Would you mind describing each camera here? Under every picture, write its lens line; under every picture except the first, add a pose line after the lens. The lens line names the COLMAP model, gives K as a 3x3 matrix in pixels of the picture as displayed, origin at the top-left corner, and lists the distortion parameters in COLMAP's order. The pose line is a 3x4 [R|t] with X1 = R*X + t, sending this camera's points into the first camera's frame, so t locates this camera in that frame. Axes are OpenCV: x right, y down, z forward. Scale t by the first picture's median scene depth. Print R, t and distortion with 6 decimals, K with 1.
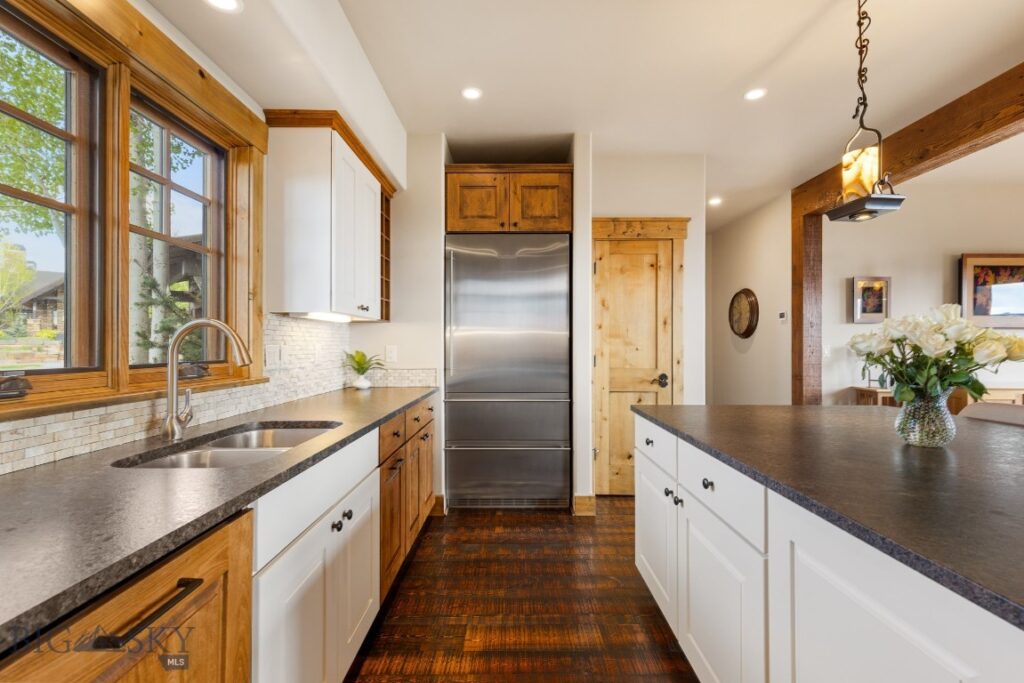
lens RADIAL K [[465.4, 0, 510.1], [0, 465.4, 346.0], [0, 0, 1]] dist [0.002365, 0.000252]
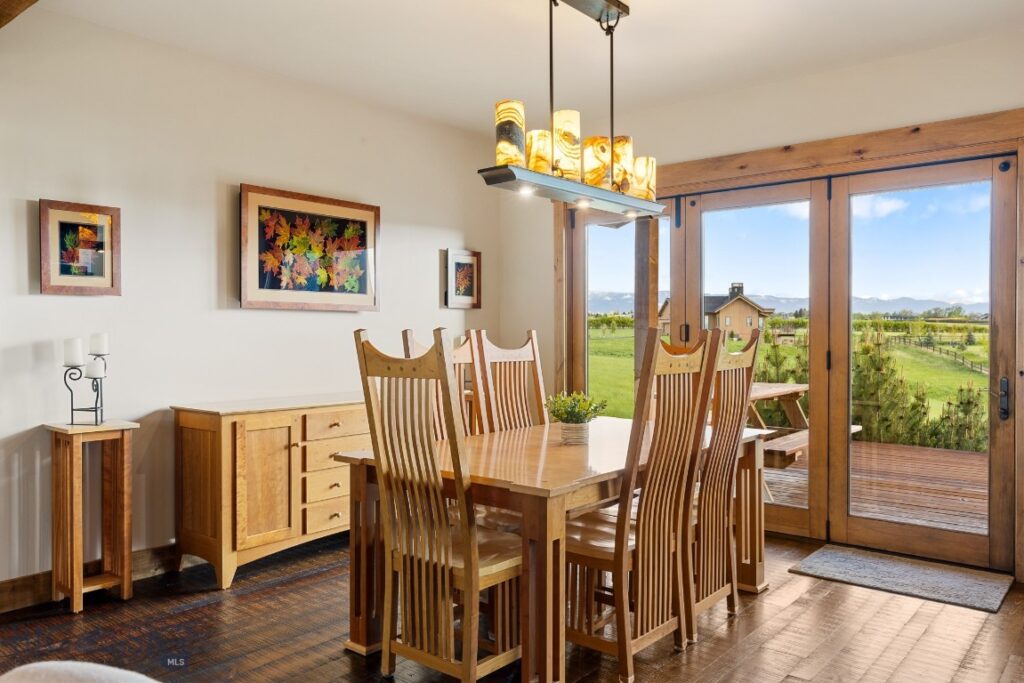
lens RADIAL K [[754.2, 0, 514.0], [0, 754.2, 346.0], [0, 0, 1]] dist [-0.013340, -0.001300]
pose [[0.629872, -0.016369, 0.776527, 0.510668], [0.001377, 0.999800, 0.019959, -0.011736], [-0.776698, -0.011503, 0.629768, 0.144927]]
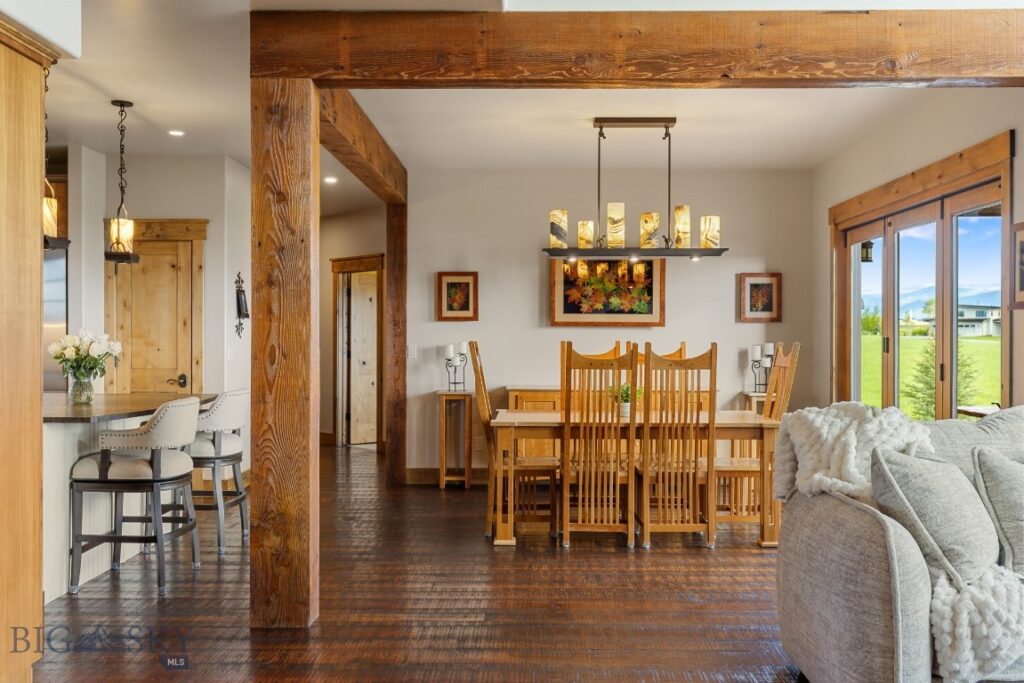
lens RADIAL K [[994.7, 0, 513.4], [0, 994.7, 337.5], [0, 0, 1]] dist [0.014413, 0.000000]
pose [[0.999995, 0.001743, 0.002552, 1.030762], [-0.001743, 0.999998, -0.000097, -0.020113], [-0.002553, 0.000092, 0.999997, -1.147489]]
